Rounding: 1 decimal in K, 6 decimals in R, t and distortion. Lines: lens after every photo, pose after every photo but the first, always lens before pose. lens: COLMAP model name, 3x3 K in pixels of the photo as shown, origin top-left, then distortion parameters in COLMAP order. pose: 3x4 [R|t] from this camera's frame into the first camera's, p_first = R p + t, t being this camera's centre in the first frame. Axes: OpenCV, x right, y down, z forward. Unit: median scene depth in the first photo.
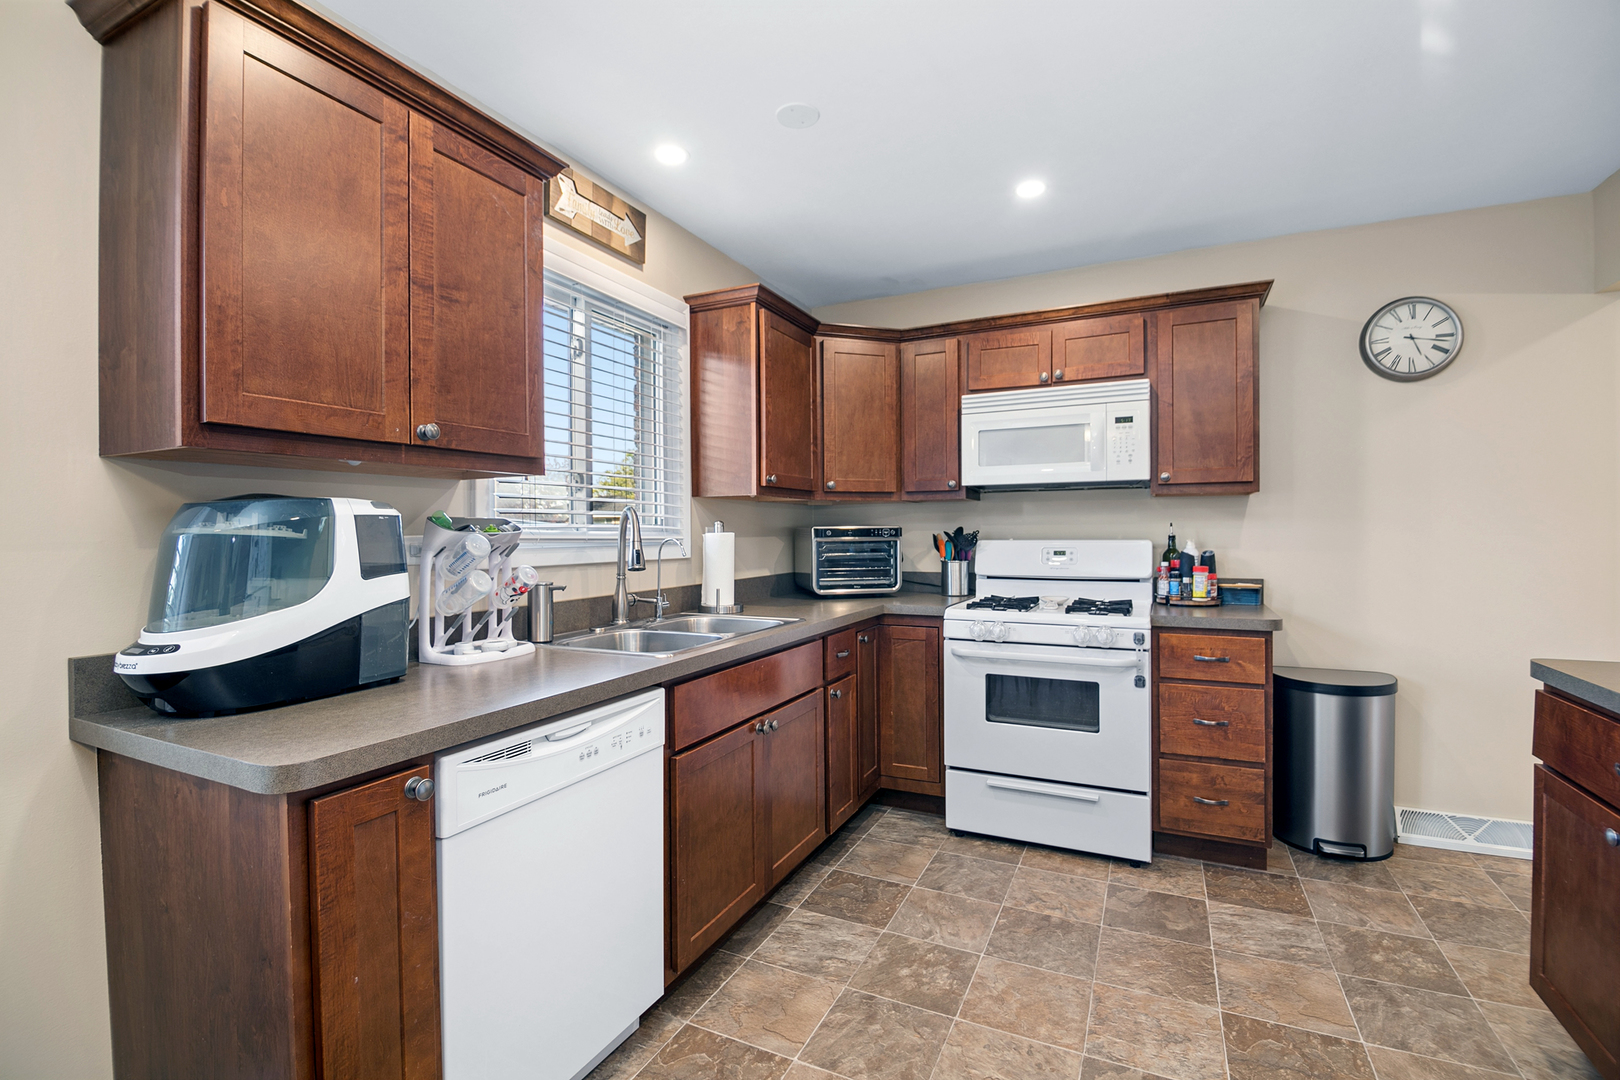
lens RADIAL K [[740.9, 0, 808.7], [0, 740.9, 536.6], [0, 0, 1]] dist [-0.007957, -0.005415]
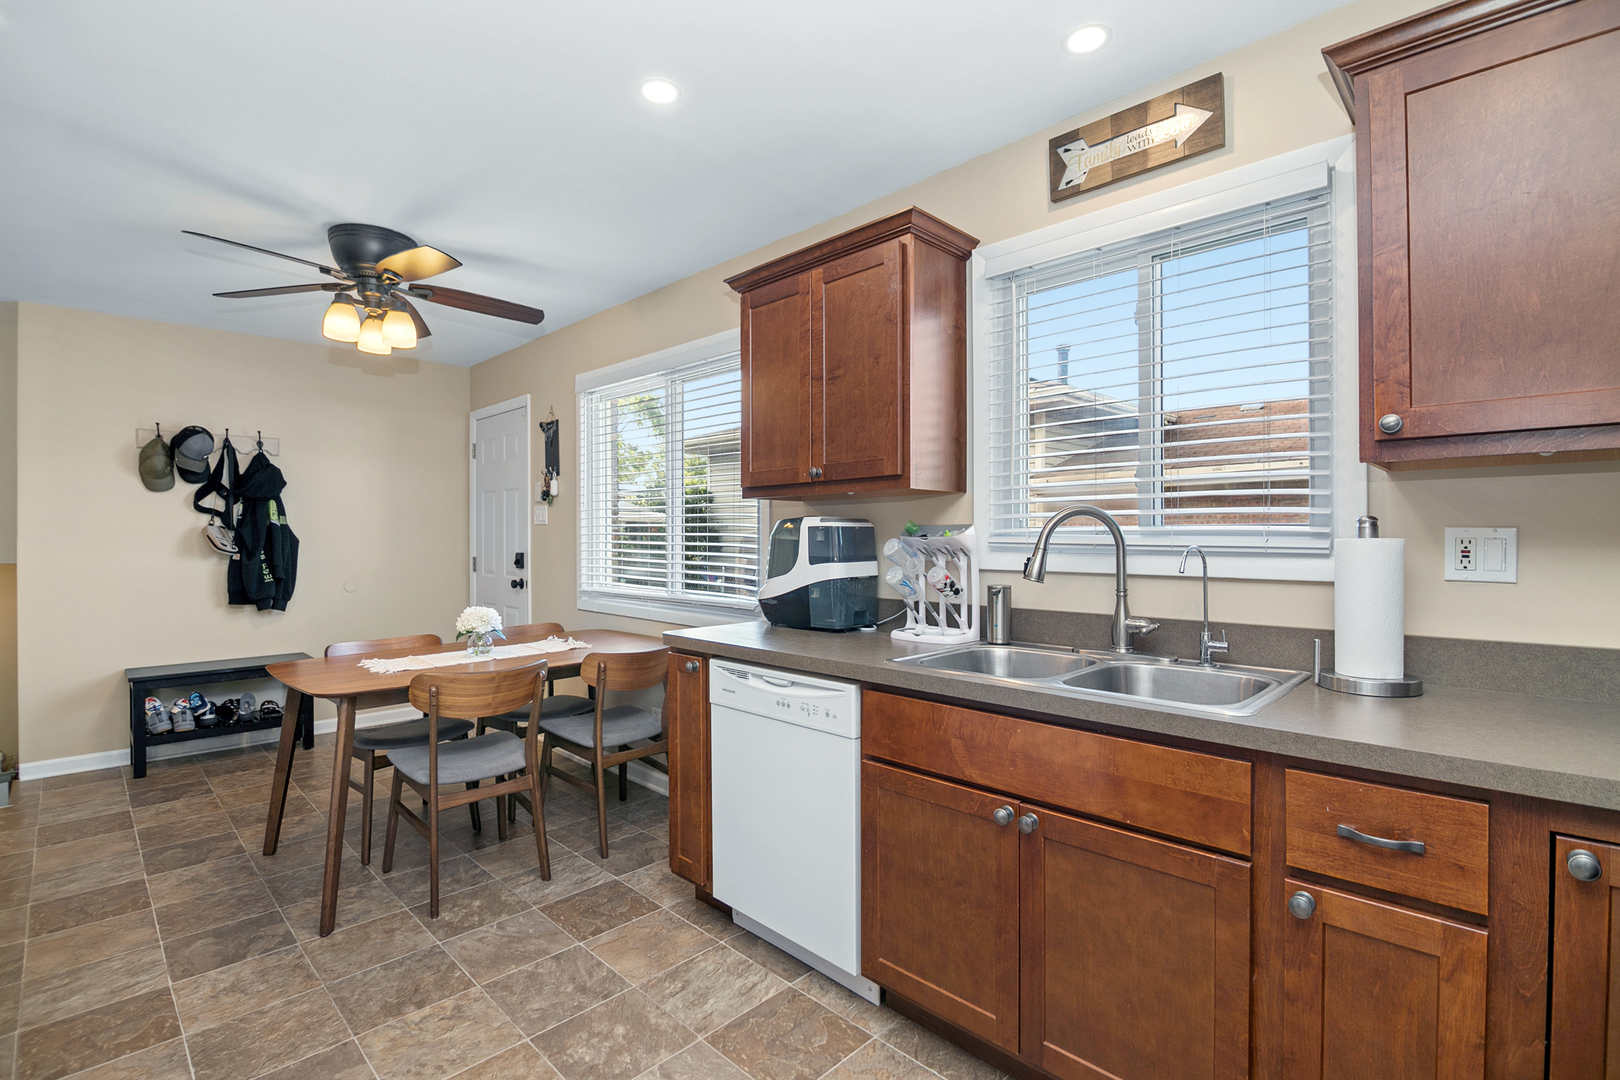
lens RADIAL K [[740.9, 0, 816.7], [0, 740.9, 536.8], [0, 0, 1]] dist [-0.007957, -0.005415]
pose [[-0.330615, 0.012440, -0.943684, 0.897000], [0.001456, 0.999919, 0.012672, -0.024447], [0.943765, 0.002815, -0.330606, 1.424545]]
